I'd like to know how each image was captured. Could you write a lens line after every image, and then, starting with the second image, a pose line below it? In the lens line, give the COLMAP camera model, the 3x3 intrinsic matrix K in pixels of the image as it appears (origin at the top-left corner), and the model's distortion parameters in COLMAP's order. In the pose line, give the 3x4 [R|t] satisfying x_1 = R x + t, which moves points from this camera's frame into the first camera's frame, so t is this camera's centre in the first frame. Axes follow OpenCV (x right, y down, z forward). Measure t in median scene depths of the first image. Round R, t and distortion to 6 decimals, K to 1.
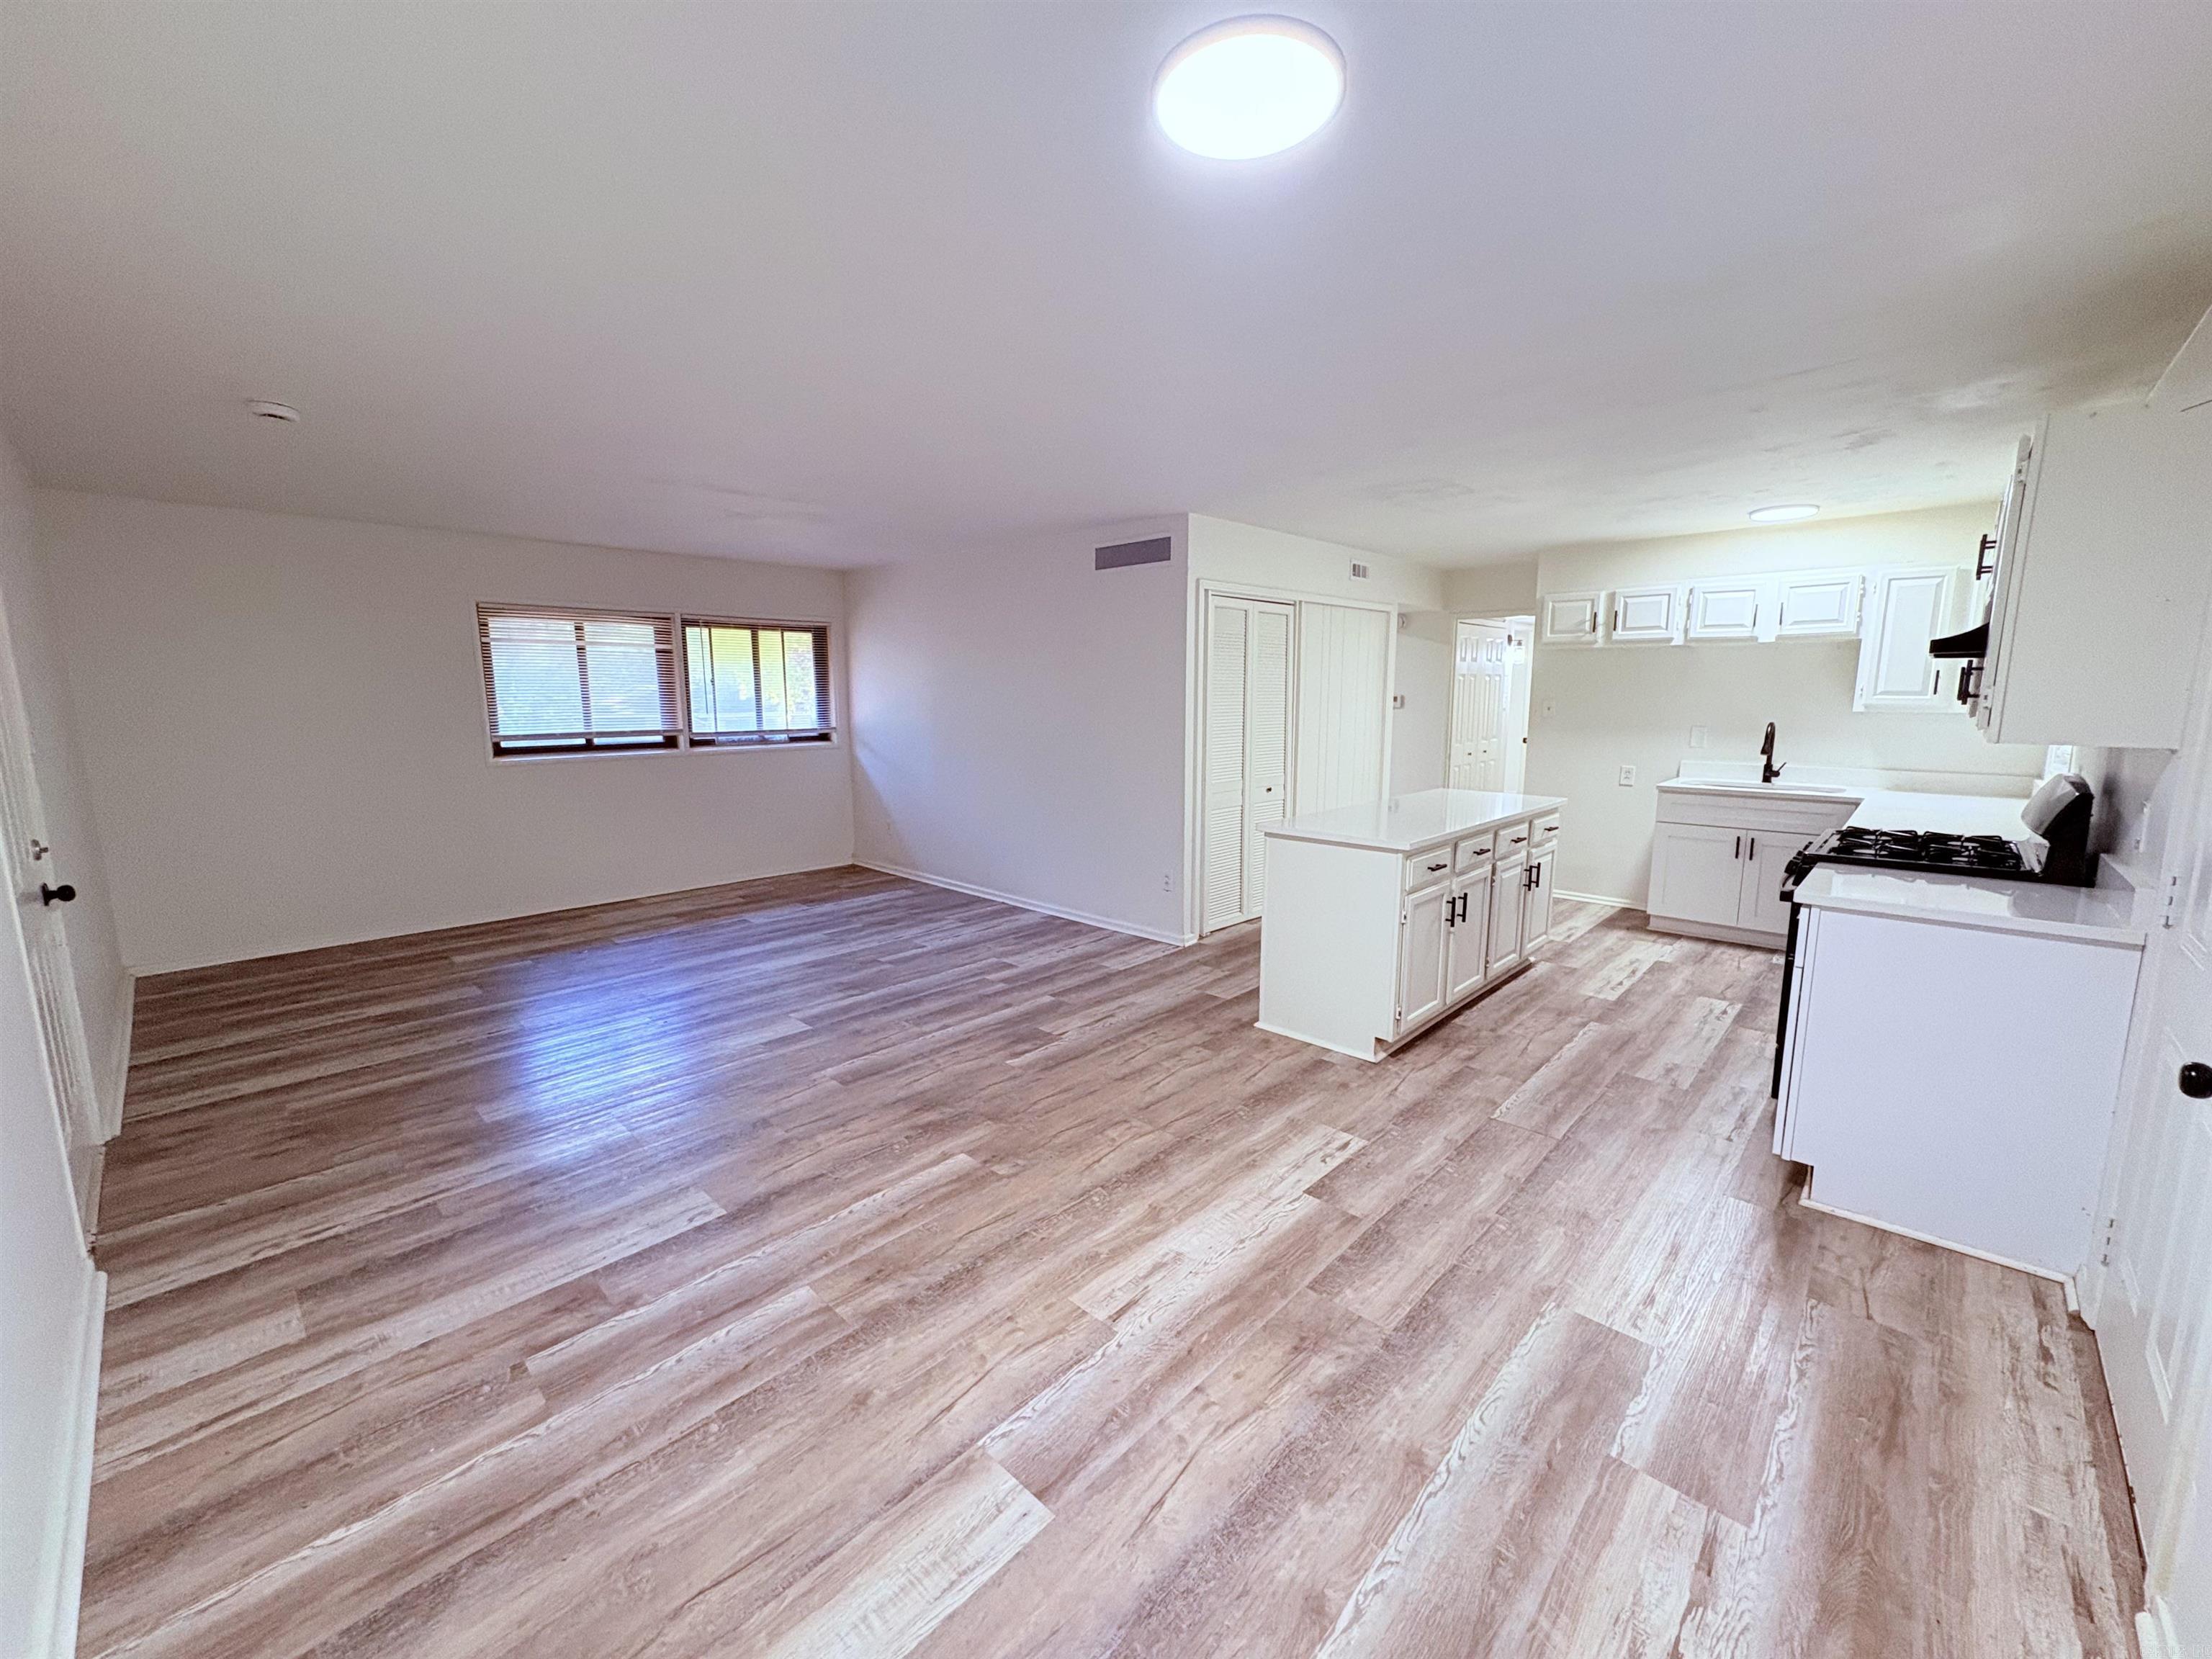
lens RADIAL K [[883.2, 0, 1104.7], [0, 883.2, 831.8], [0, 0, 1]] dist [-0.002384, -0.000121]
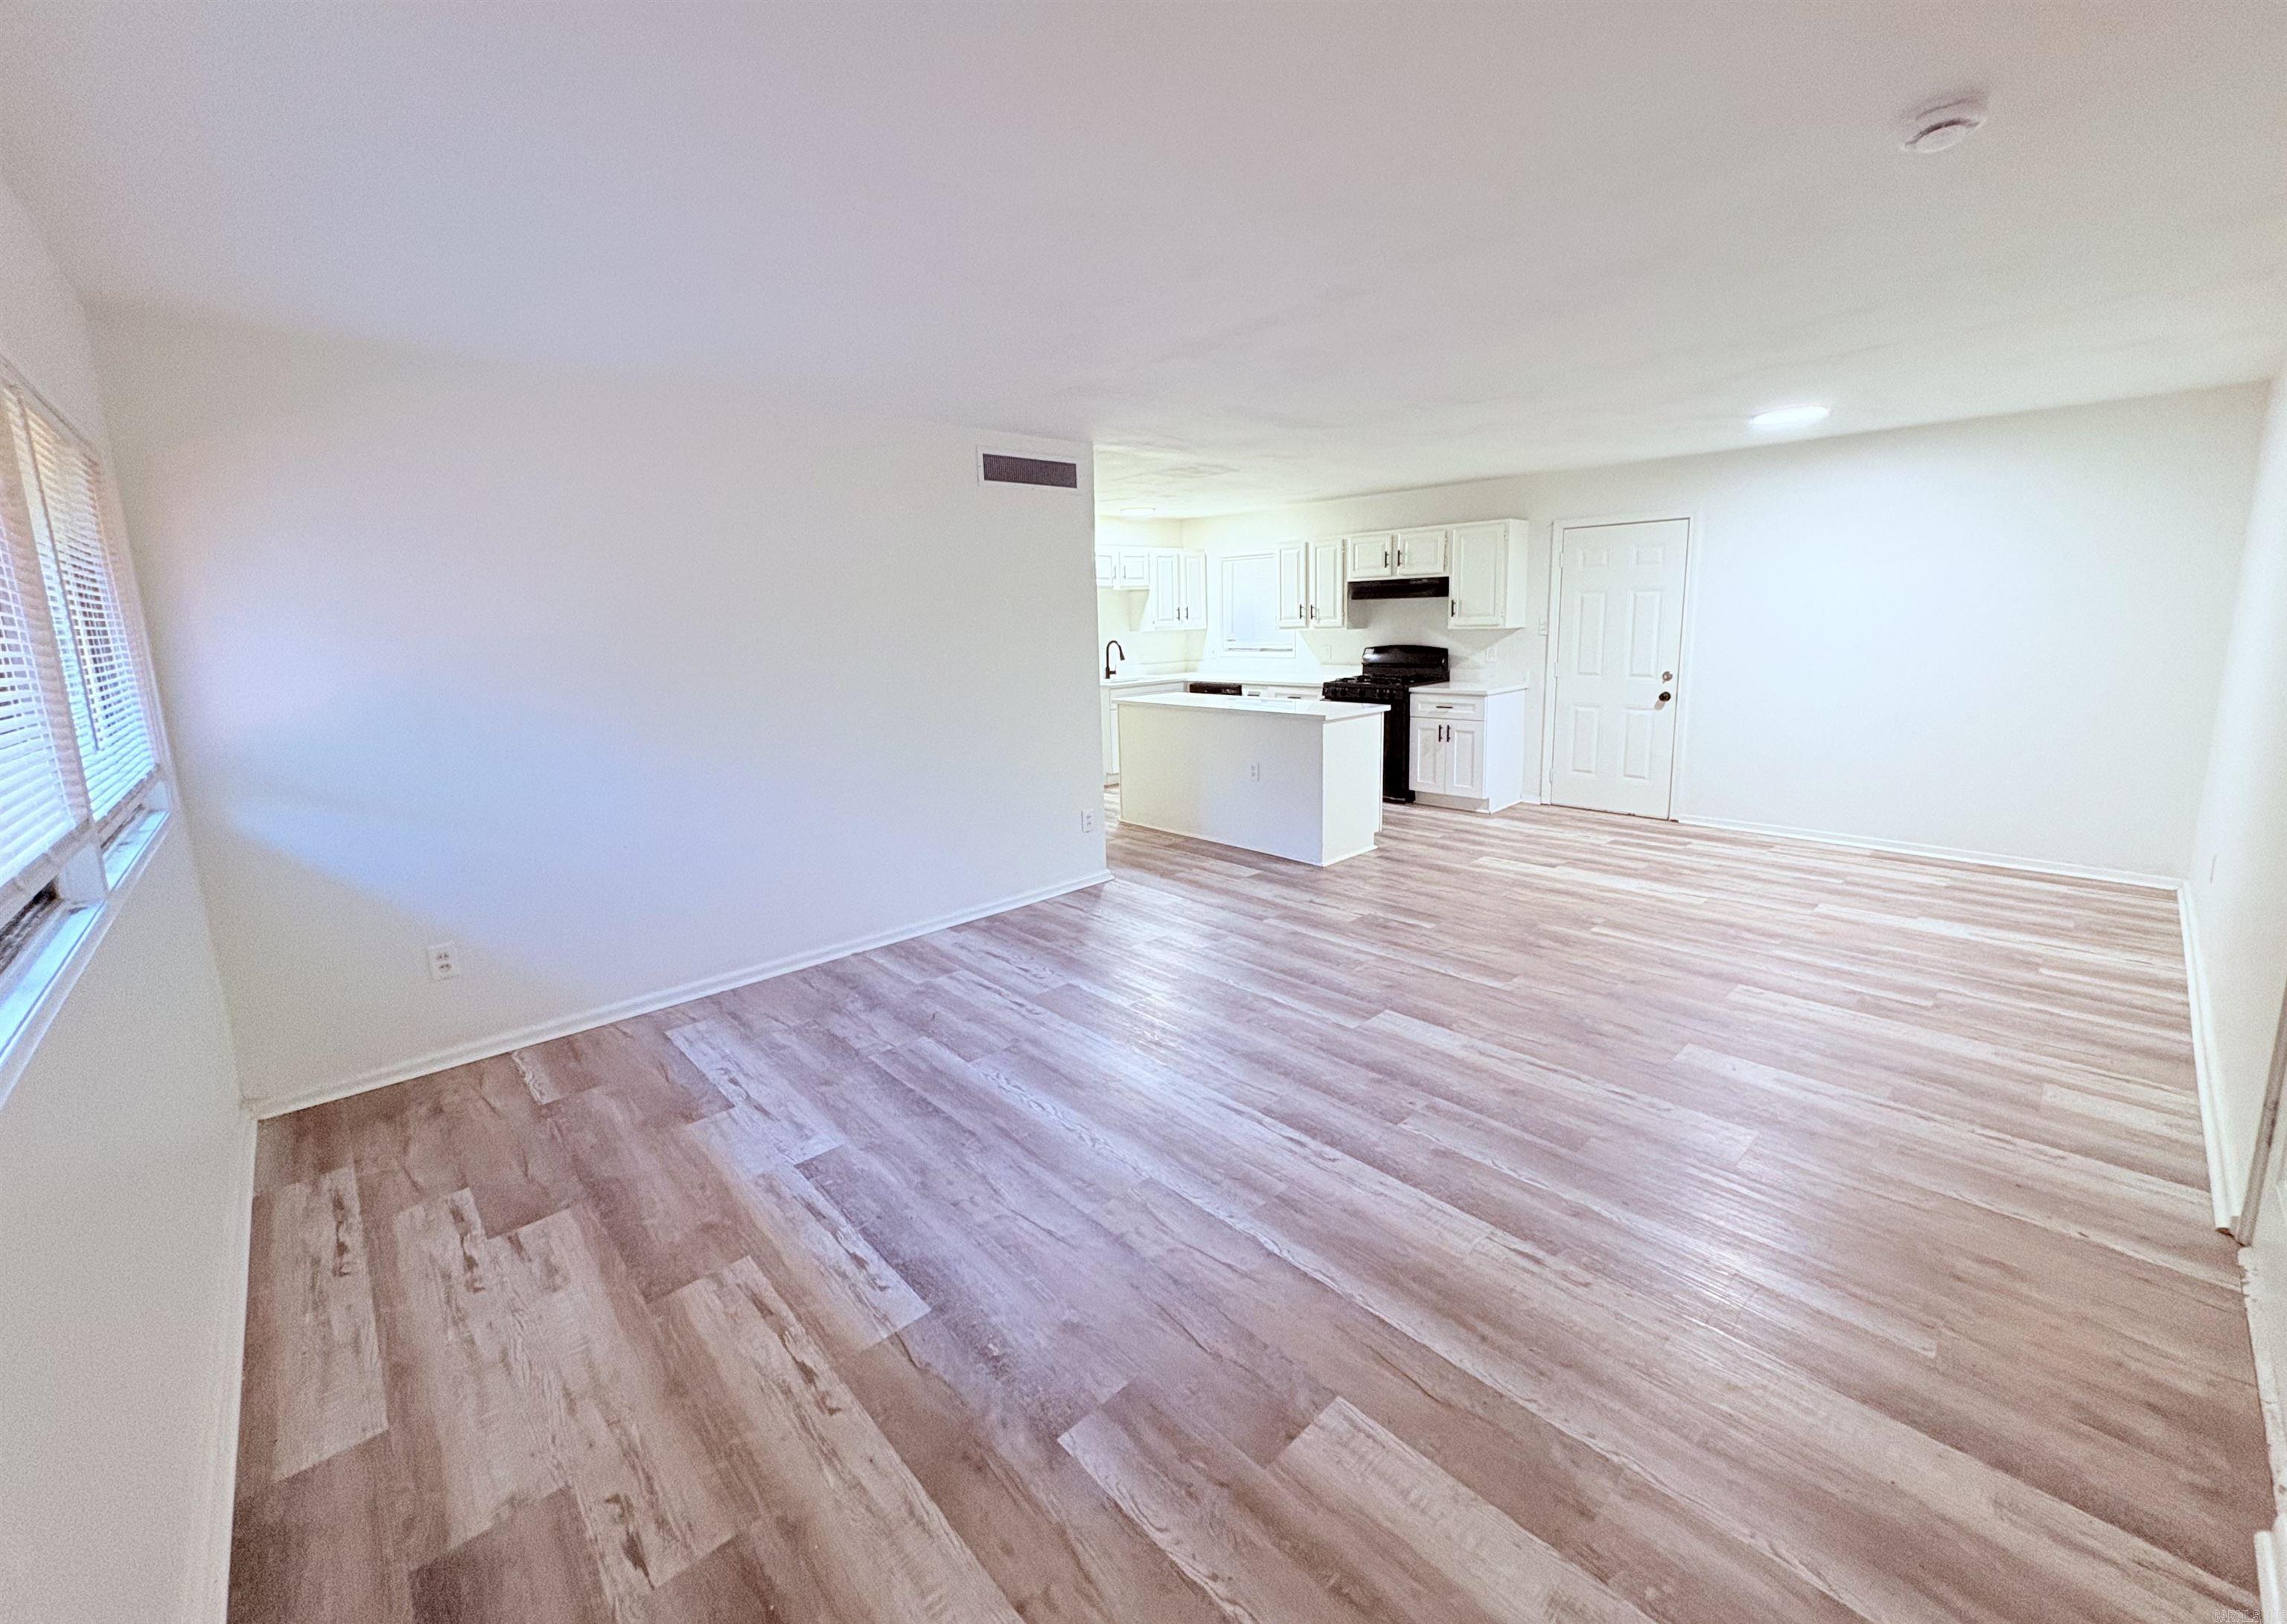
lens RADIAL K [[919.5, 0, 1148.9], [0, 919.5, 758.8], [0, 0, 1]] dist [-0.002790, 0.000175]
pose [[0.056902, -0.155419, 0.986208, -0.988675], [0.185333, 0.972284, 0.142531, -0.154342], [-0.981027, 0.174666, 0.084129, 0.923673]]
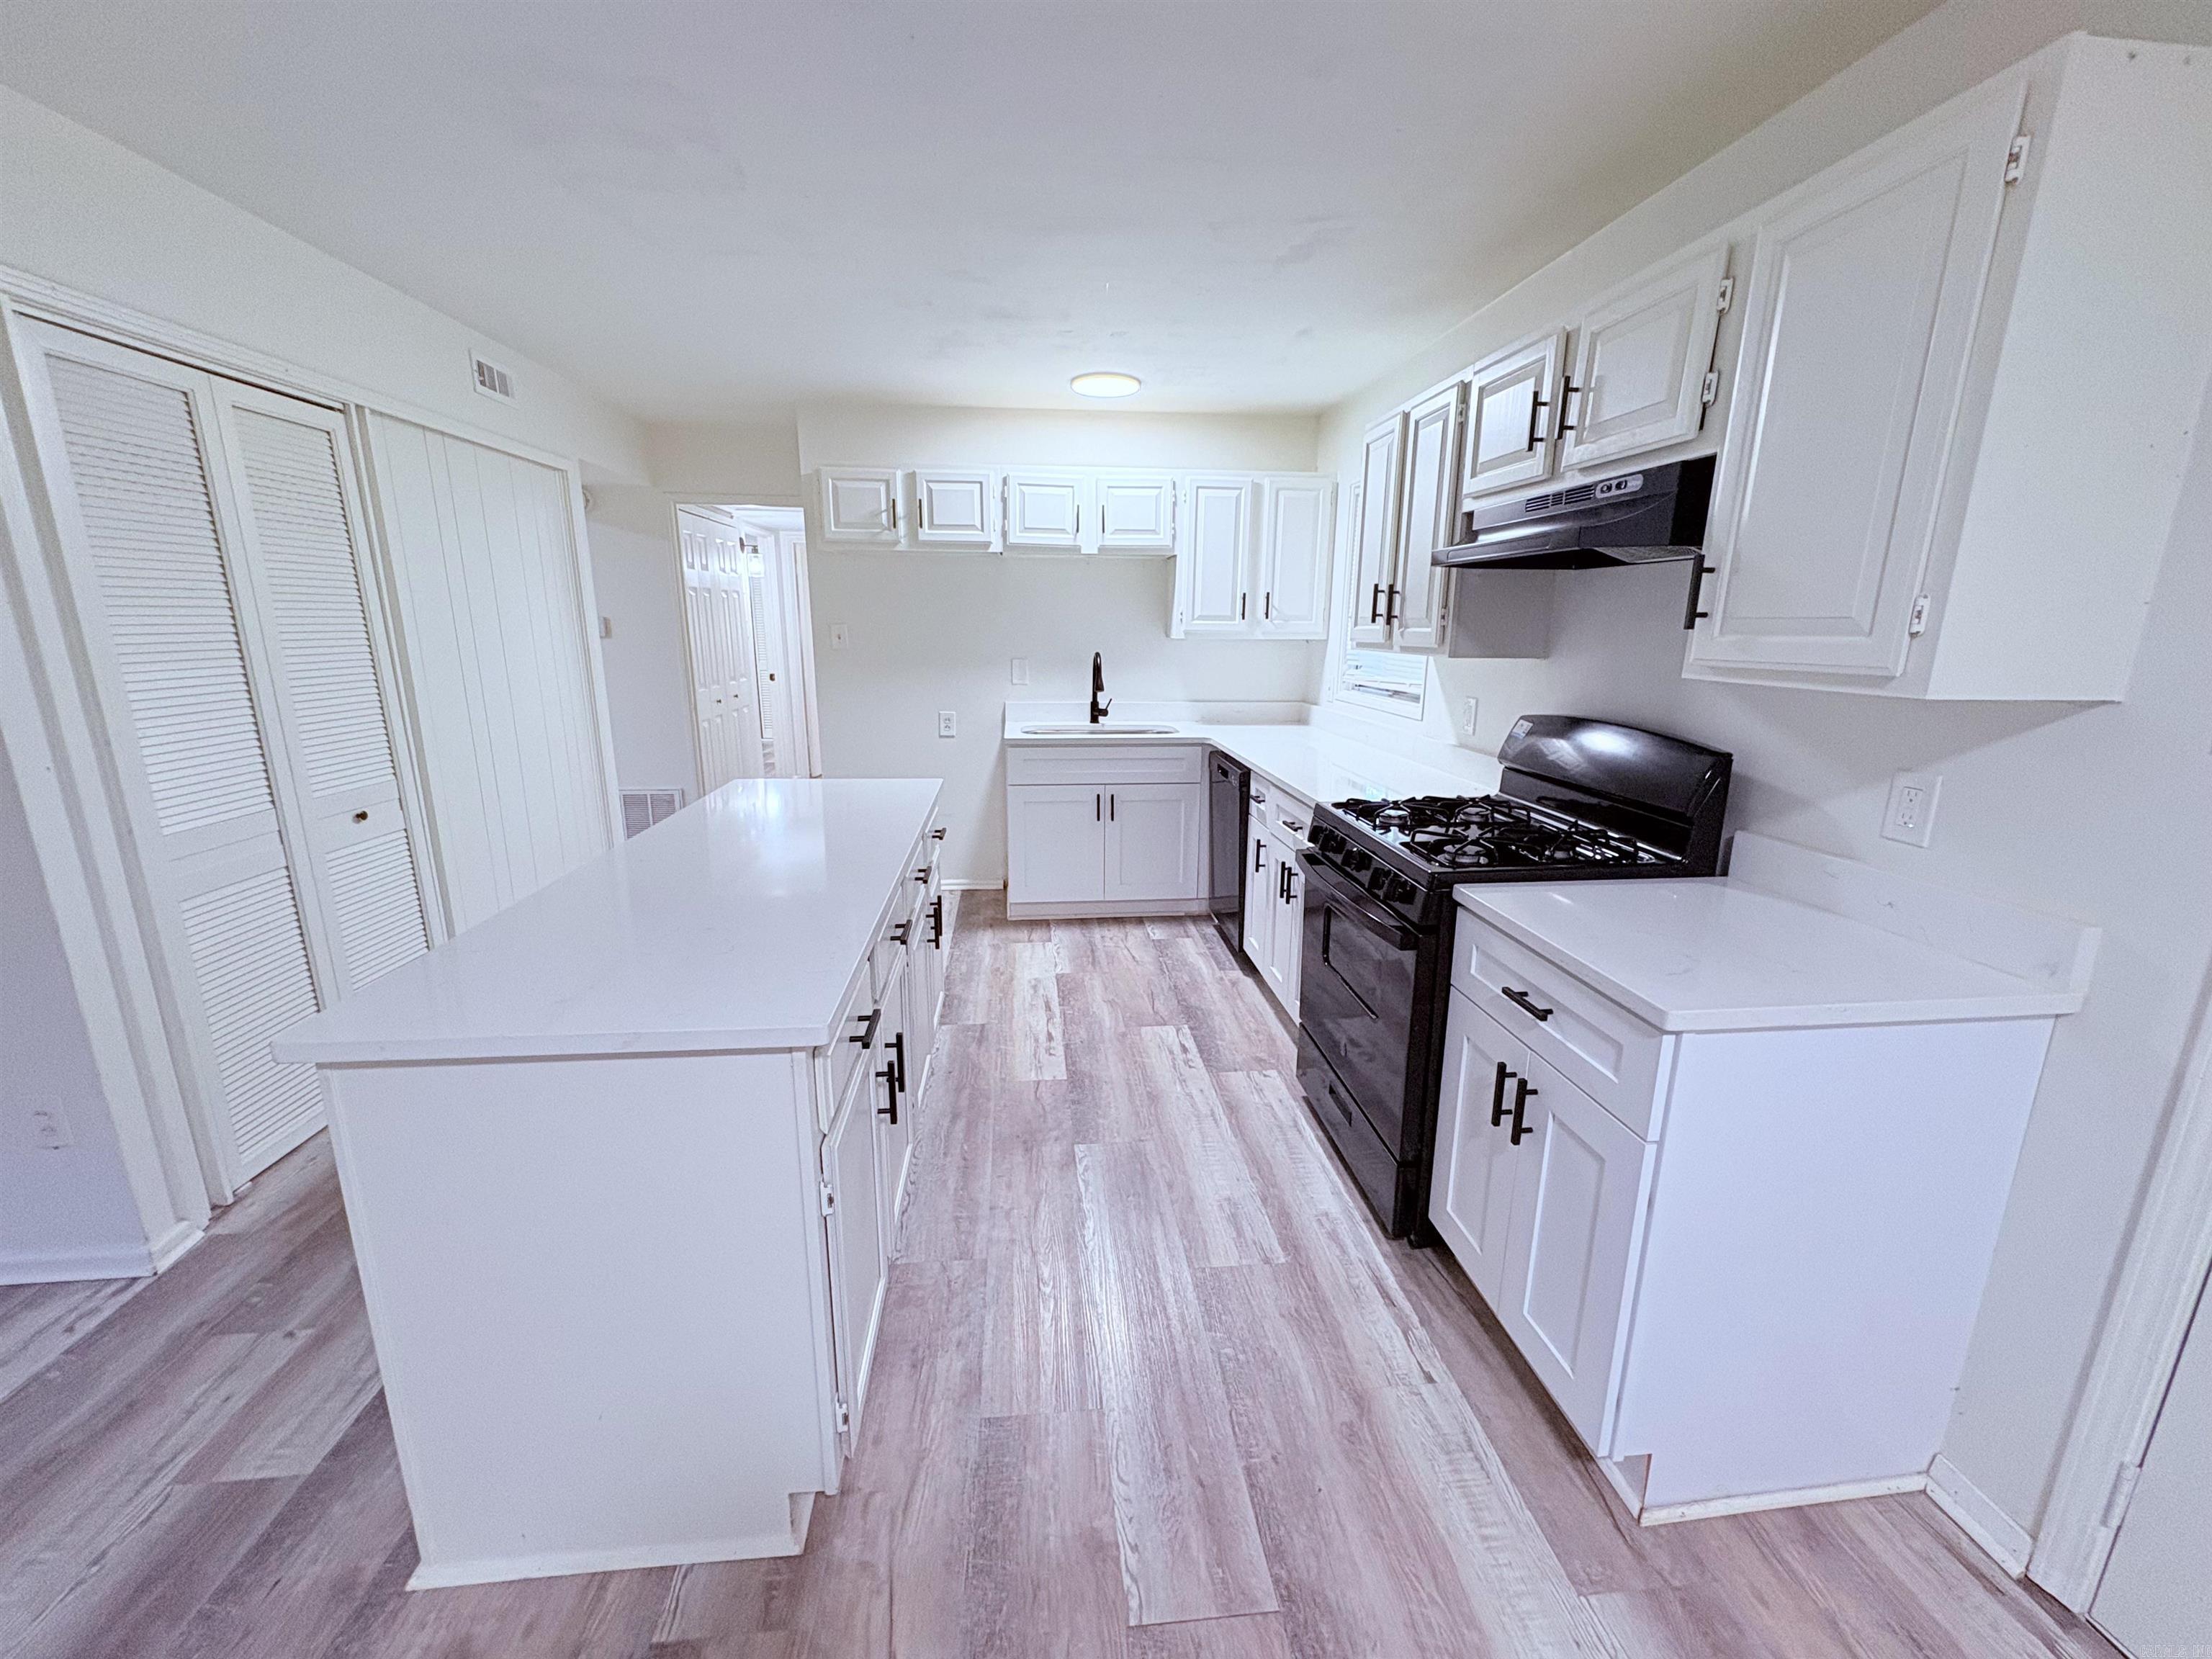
lens RADIAL K [[883.2, 0, 1104.7], [0, 883.2, 831.8], [0, 0, 1]] dist [-0.002384, -0.000121]
pose [[0.655756, -0.166891, 0.736296, 0.120157], [0.108649, 0.985971, 0.126718, -0.067464], [-0.747114, -0.003099, 0.664689, 0.478307]]
